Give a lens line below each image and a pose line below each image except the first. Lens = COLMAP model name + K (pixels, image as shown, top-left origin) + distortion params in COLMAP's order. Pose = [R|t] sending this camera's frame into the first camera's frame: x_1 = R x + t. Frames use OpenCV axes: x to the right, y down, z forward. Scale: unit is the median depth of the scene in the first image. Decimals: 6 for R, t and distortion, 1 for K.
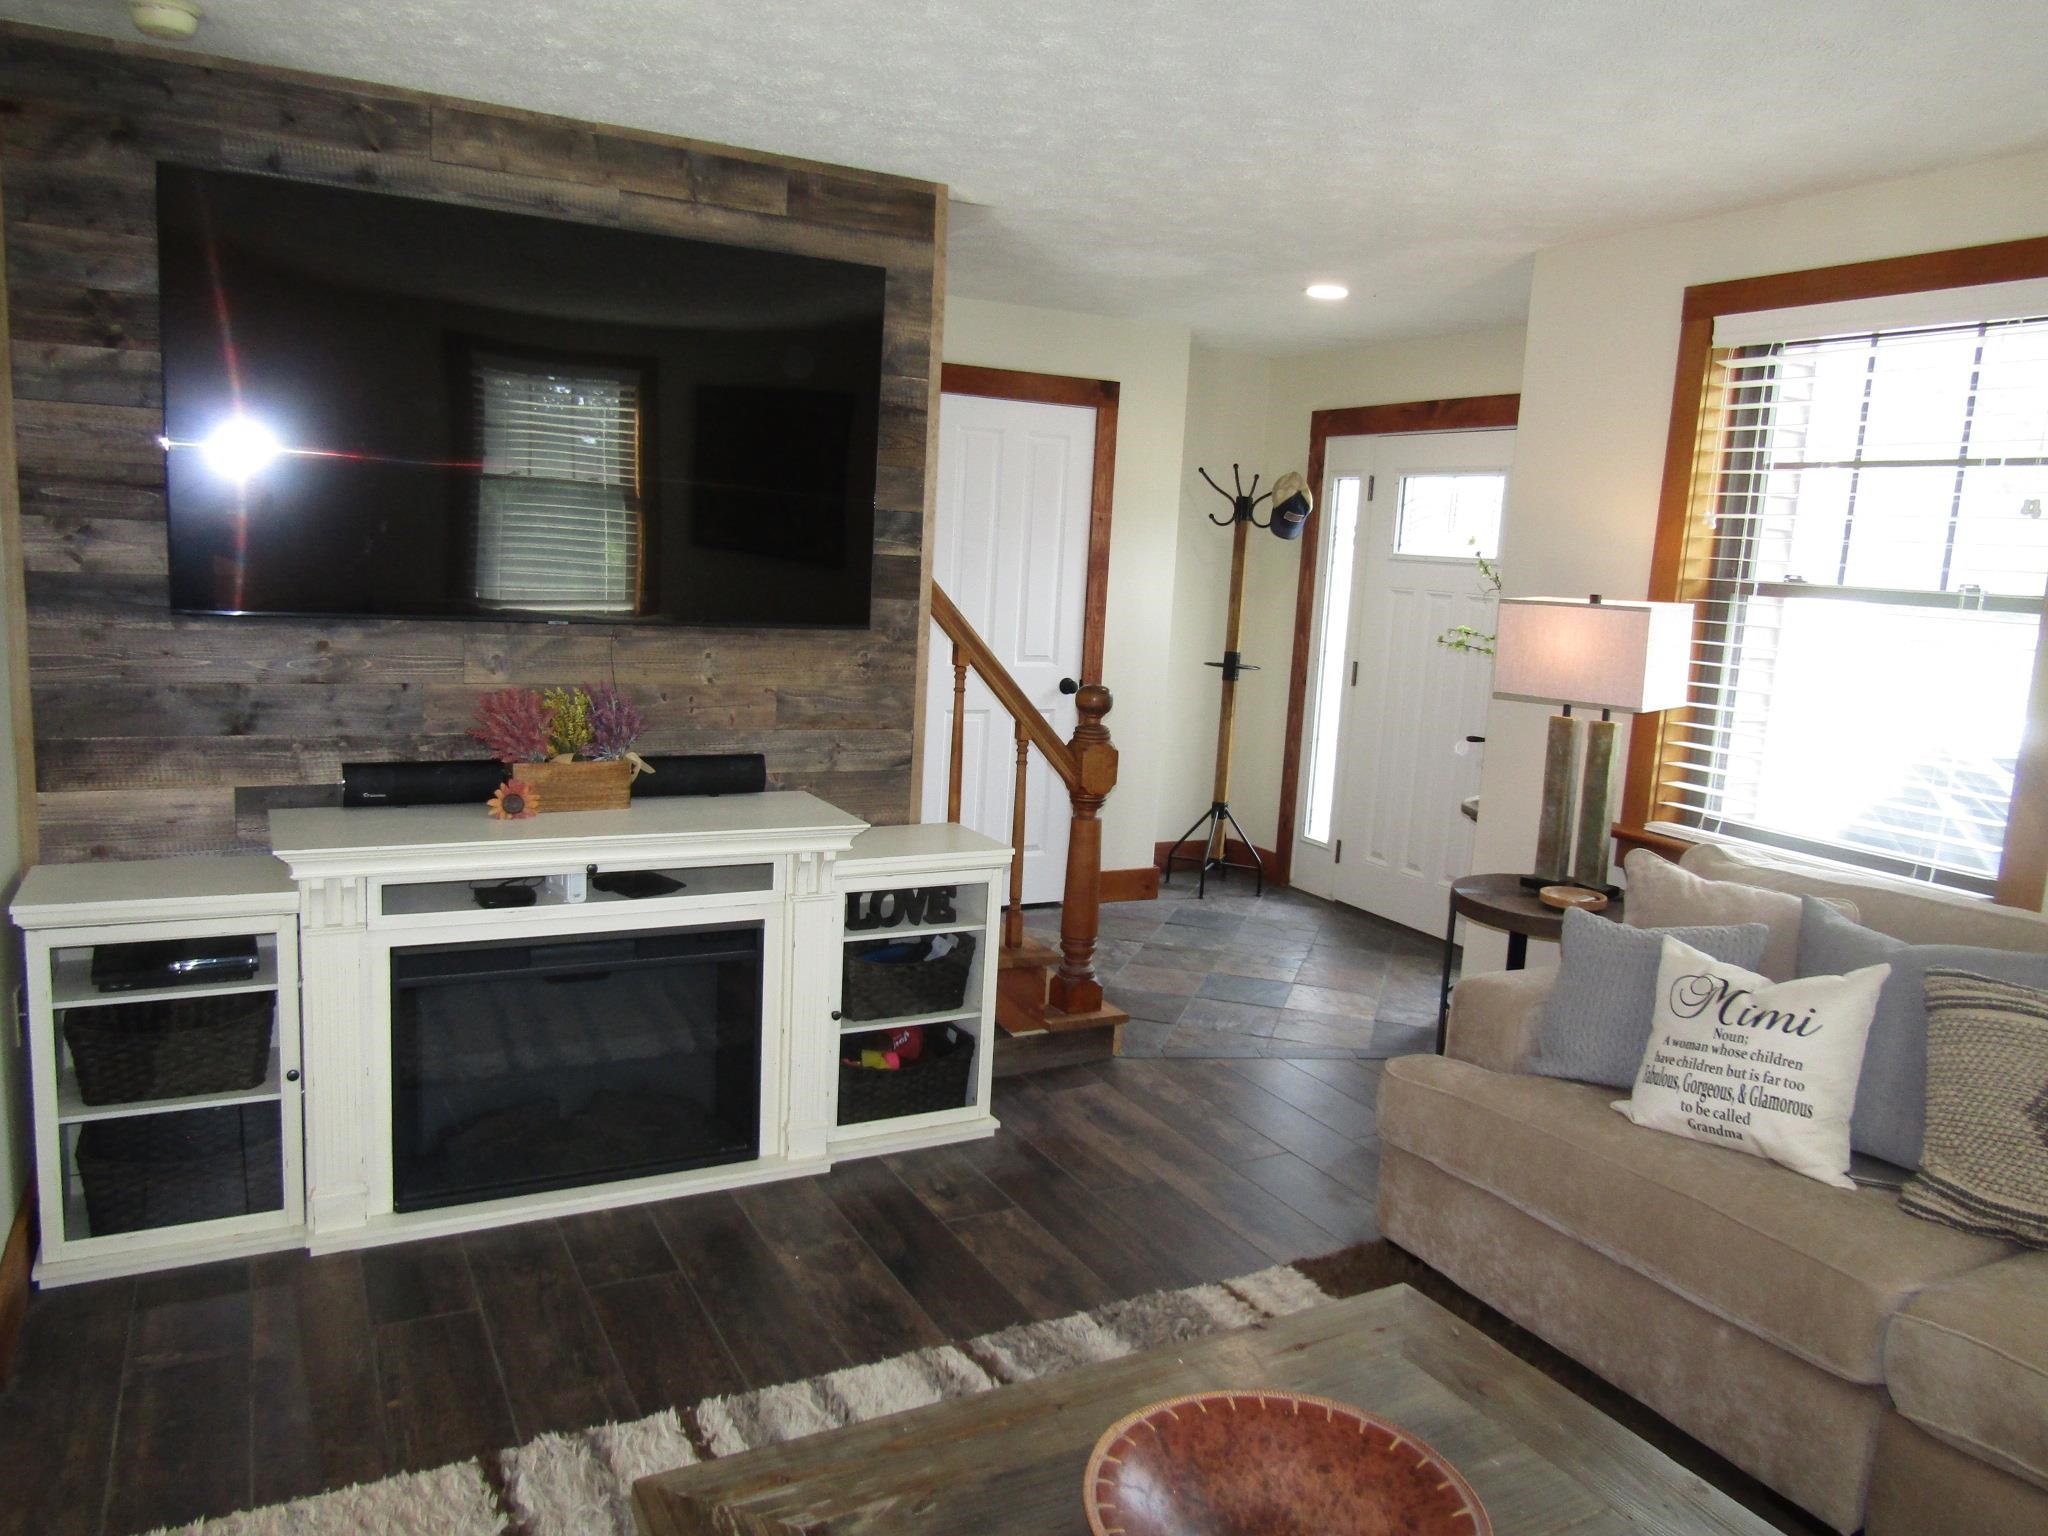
lens RADIAL K [[1452.0, 0, 1023.7], [0, 1452.0, 770.5], [0, 0, 1]] dist [-0.013944, 0.002641]
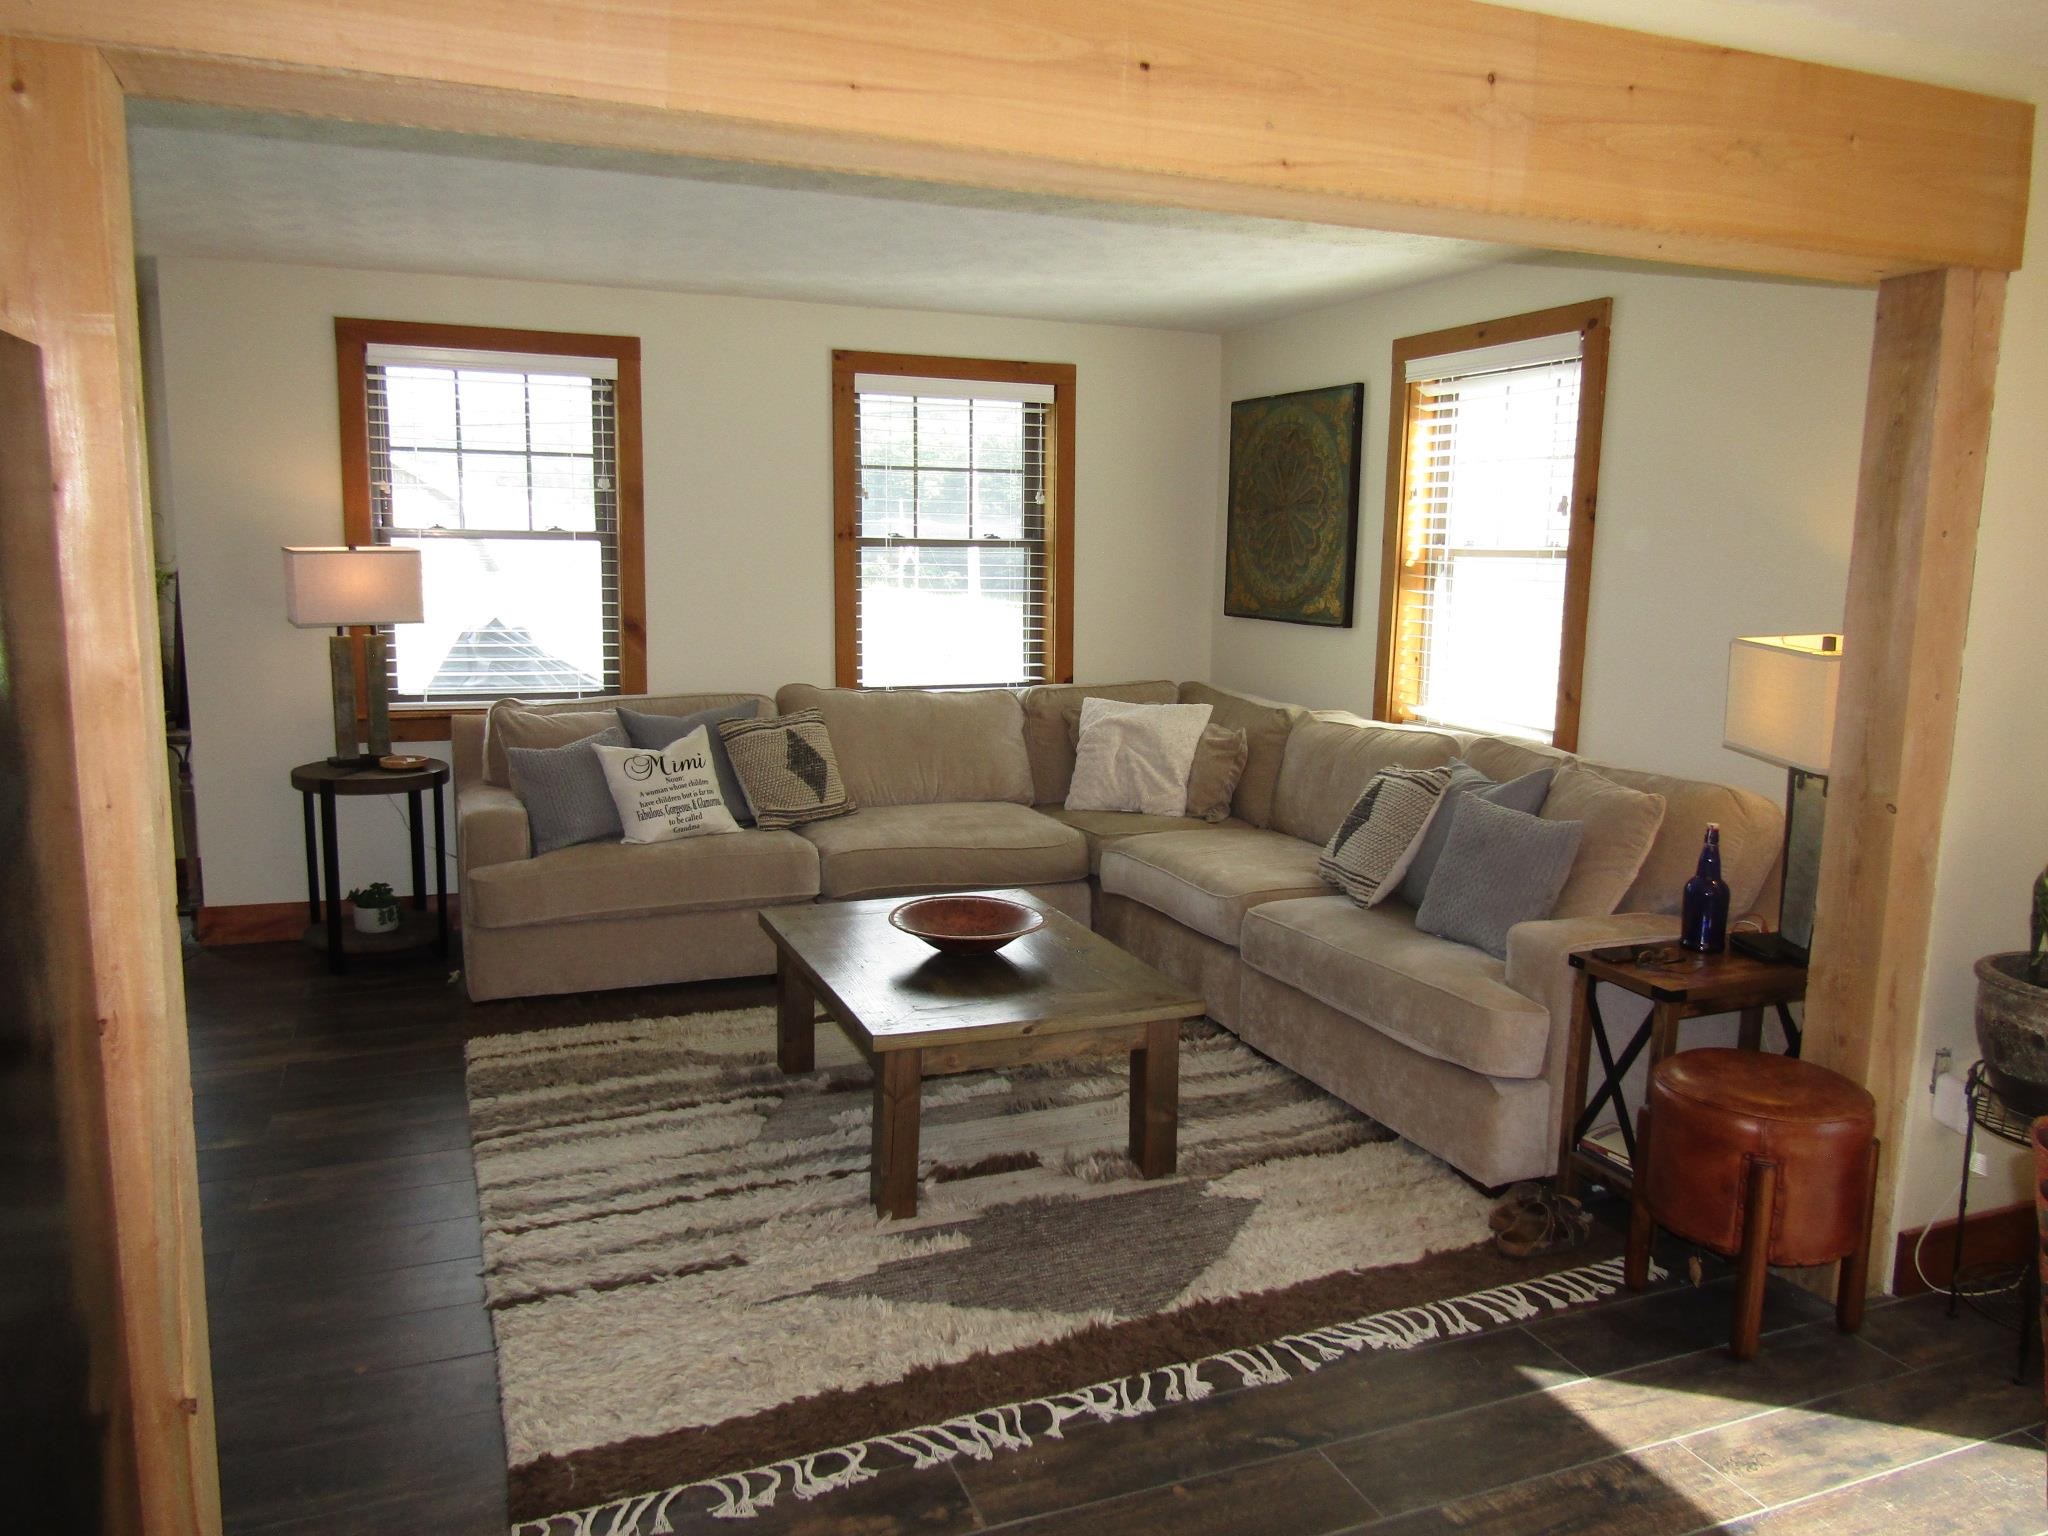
lens RADIAL K [[1452.0, 0, 1013.7], [0, 1452.0, 757.8], [0, 0, 1]] dist [-0.013944, 0.002641]
pose [[0.113012, -0.196737, 0.973921, -0.860694], [0.140552, 0.973510, 0.180344, -0.079369], [-0.983602, 0.116506, 0.137670, 0.214478]]
